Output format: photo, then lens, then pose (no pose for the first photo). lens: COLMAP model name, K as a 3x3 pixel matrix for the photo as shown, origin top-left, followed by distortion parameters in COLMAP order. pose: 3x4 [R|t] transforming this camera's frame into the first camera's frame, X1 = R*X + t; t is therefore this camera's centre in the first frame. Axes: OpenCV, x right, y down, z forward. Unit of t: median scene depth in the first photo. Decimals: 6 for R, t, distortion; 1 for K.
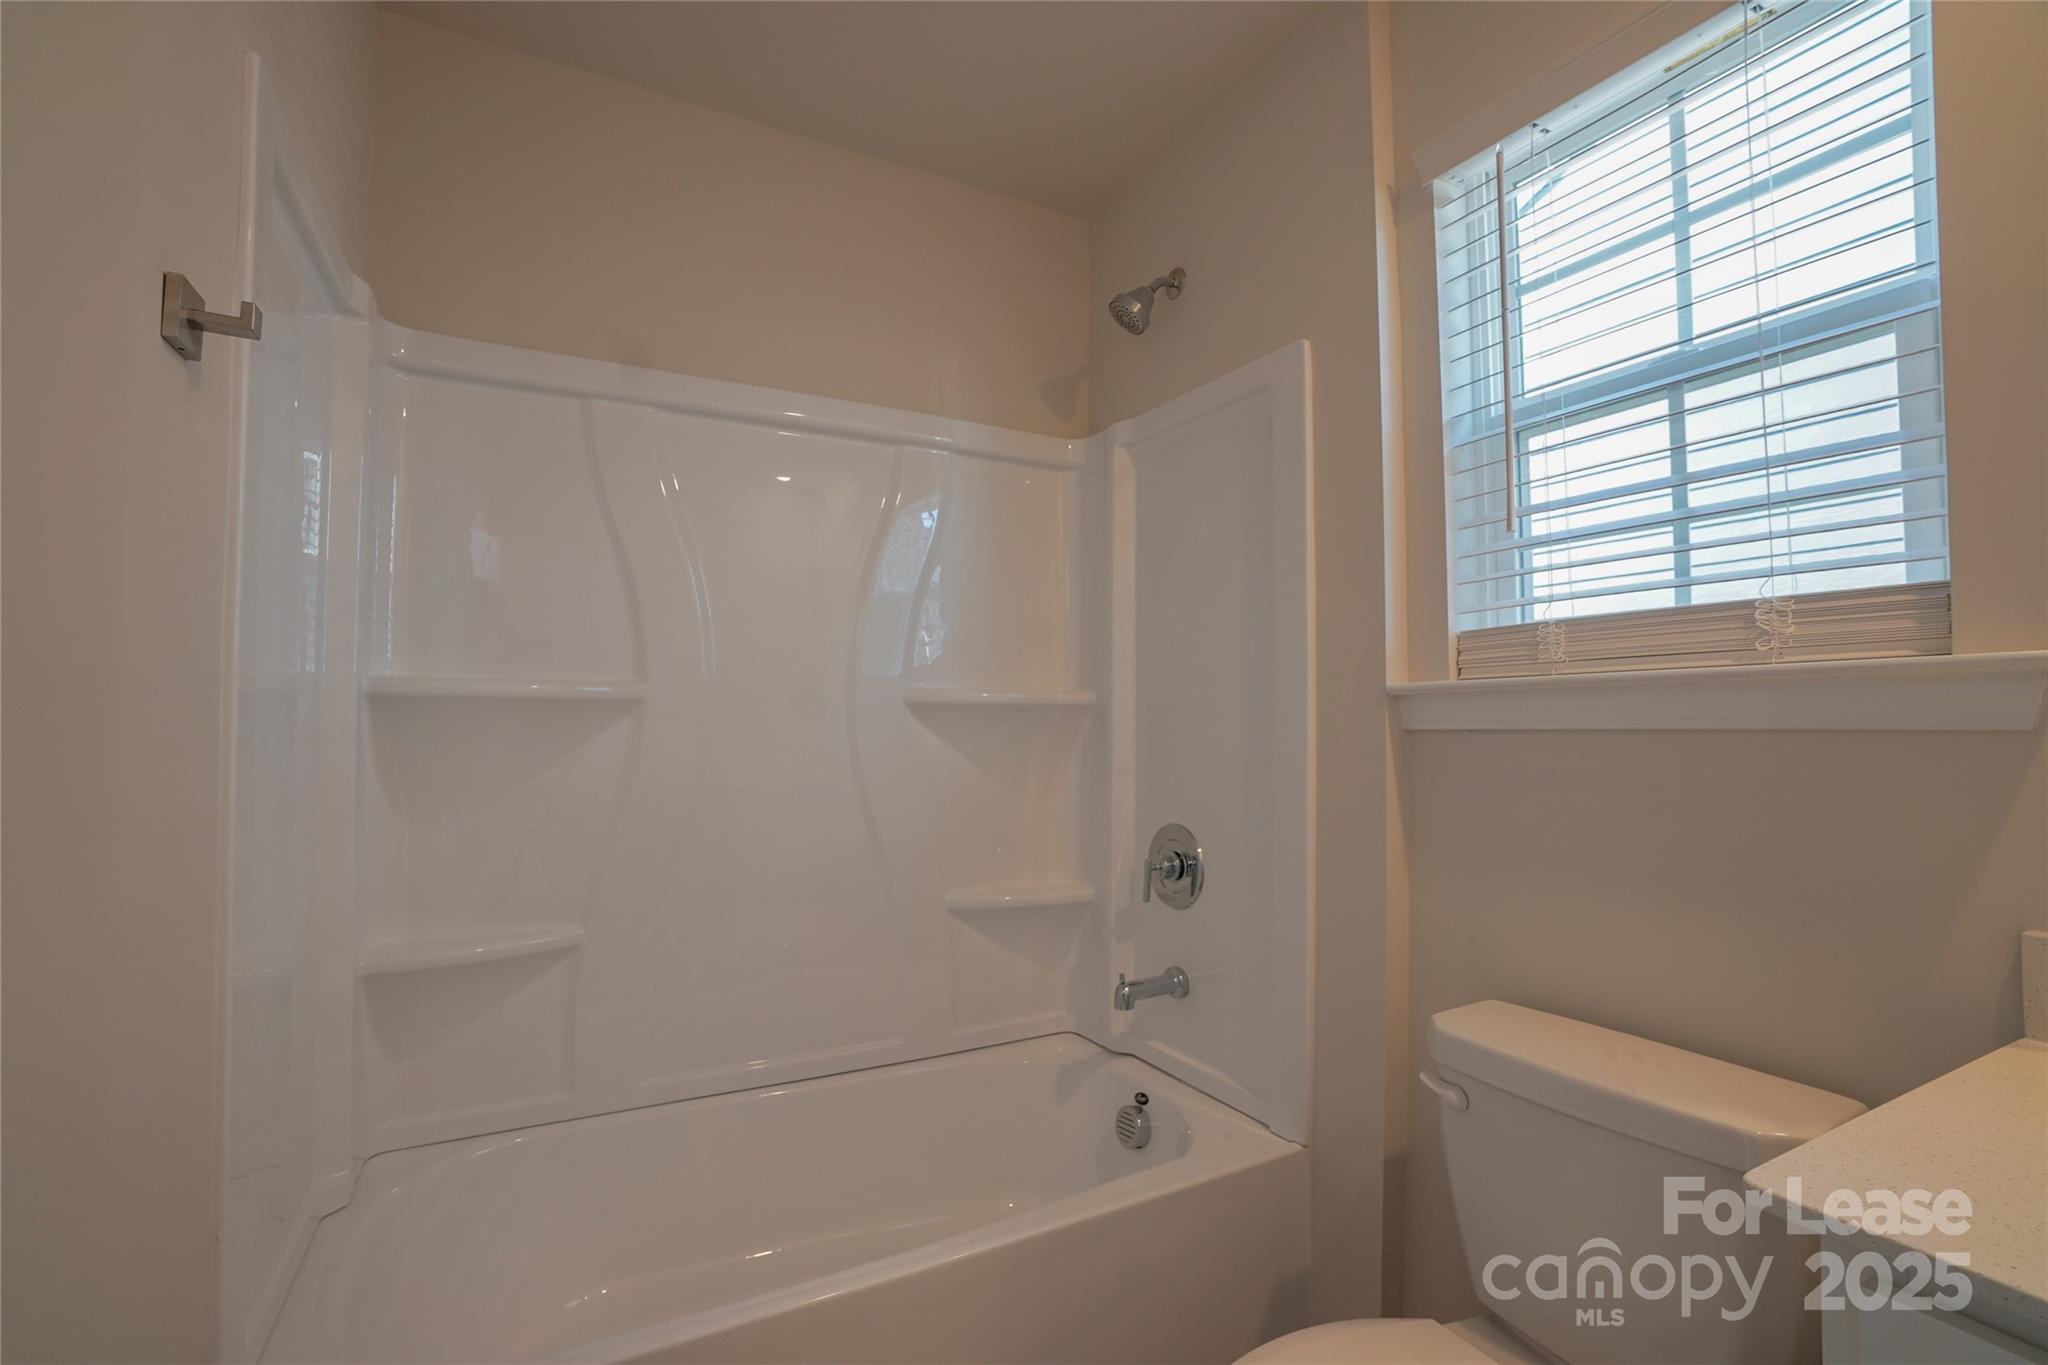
lens RADIAL K [[918.7, 0, 1013.1], [0, 918.7, 692.9], [0, 0, 1]] dist [-0.054981, 0.018081]
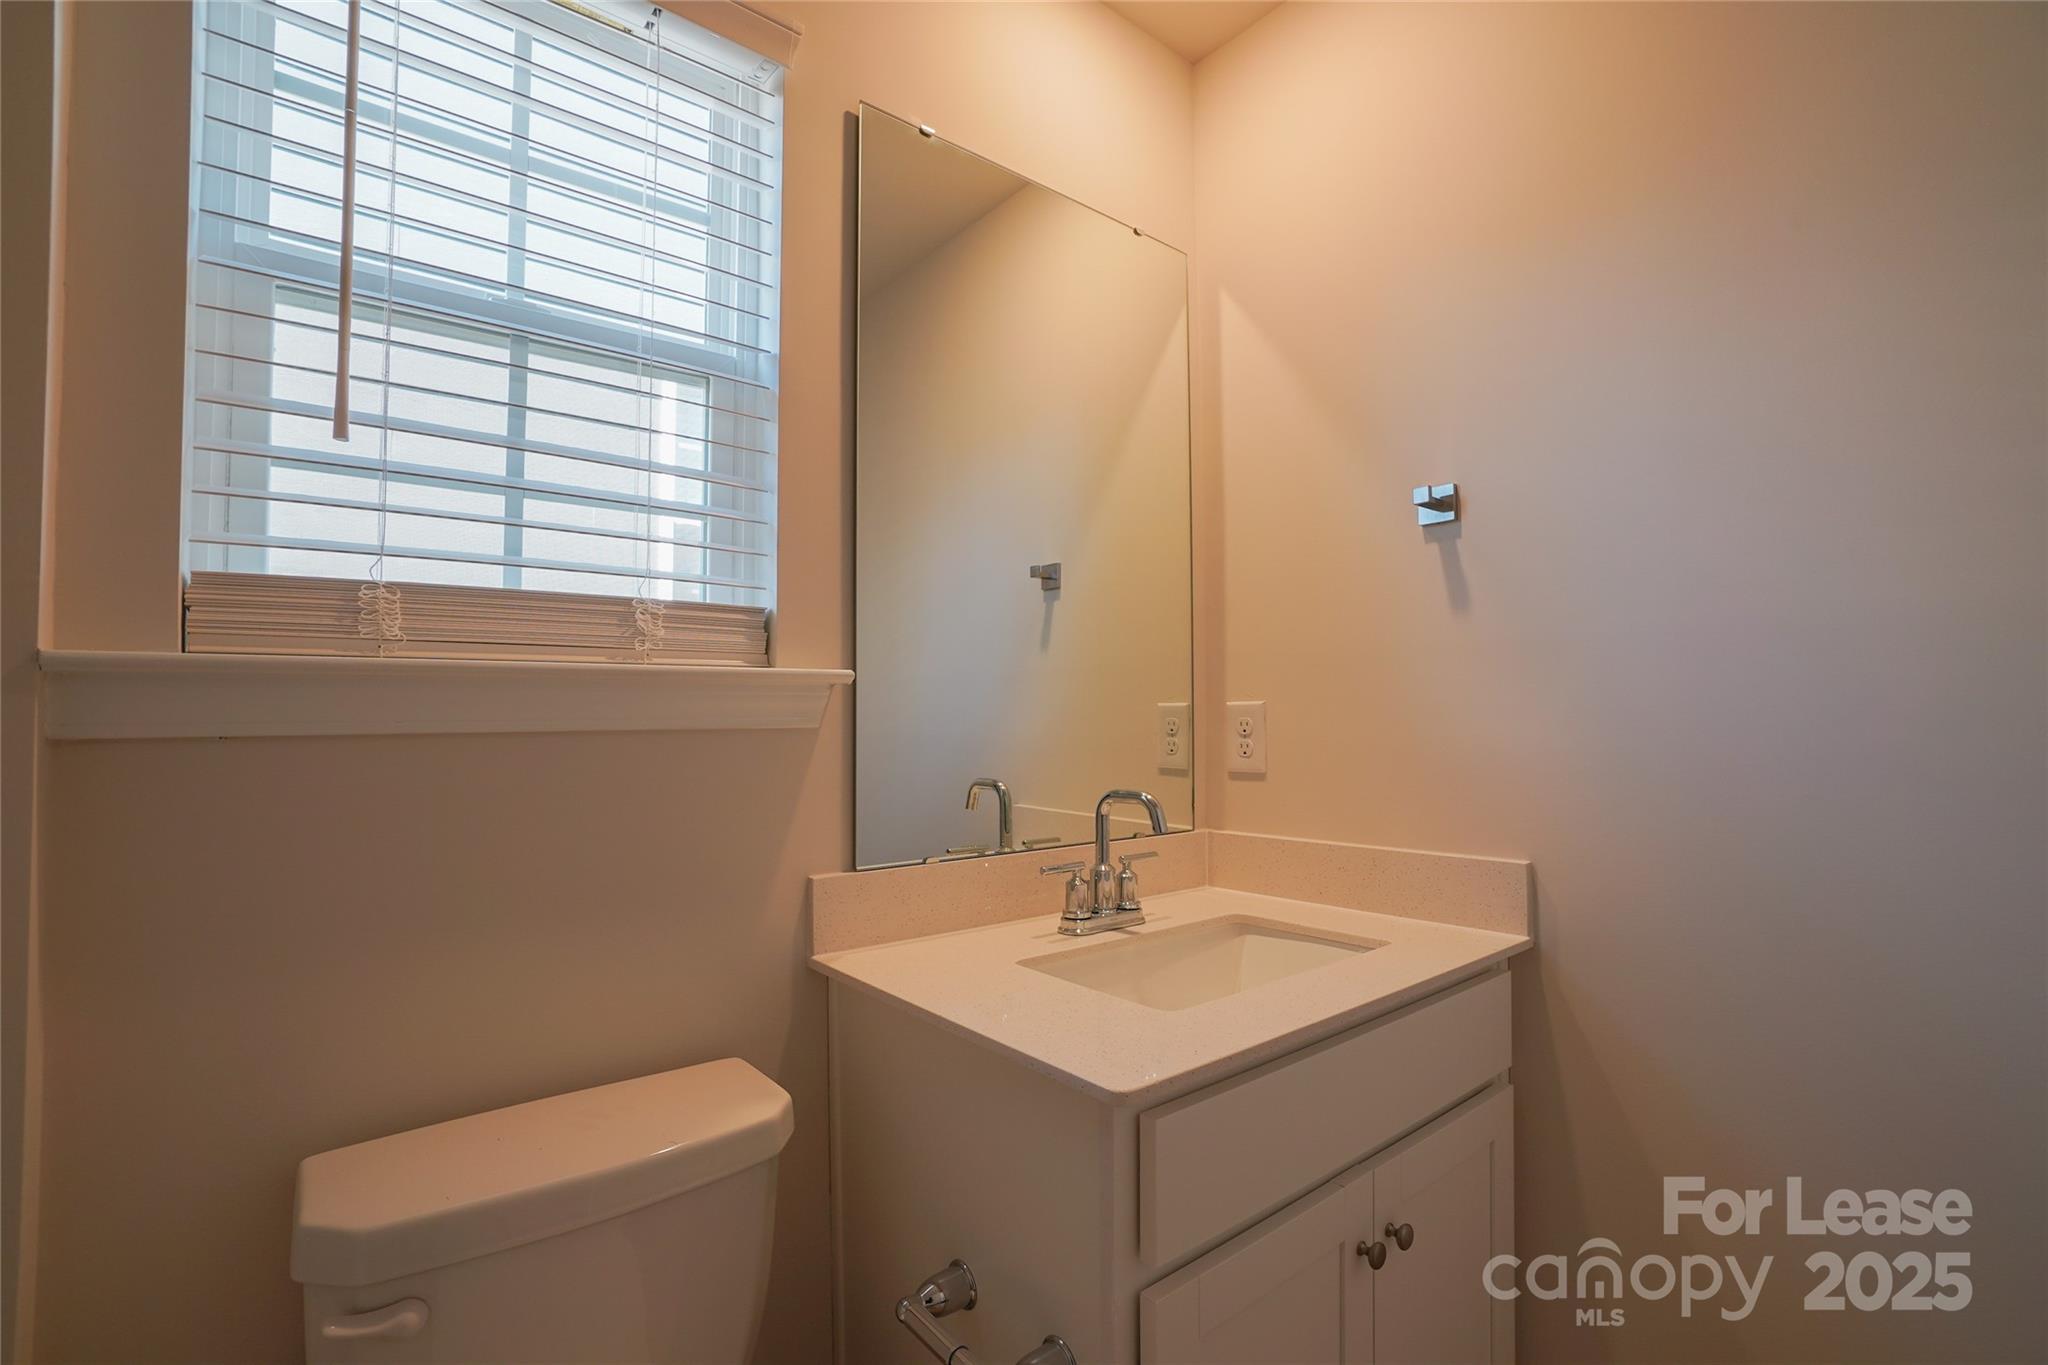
lens RADIAL K [[918.7, 0, 1013.1], [0, 918.7, 692.9], [0, 0, 1]] dist [-0.054981, 0.018081]
pose [[-0.175645, 0.014008, 0.984354, -0.198394], [-0.036103, 0.999134, -0.020661, 0.004667], [-0.983791, -0.039167, -0.174987, 0.670382]]
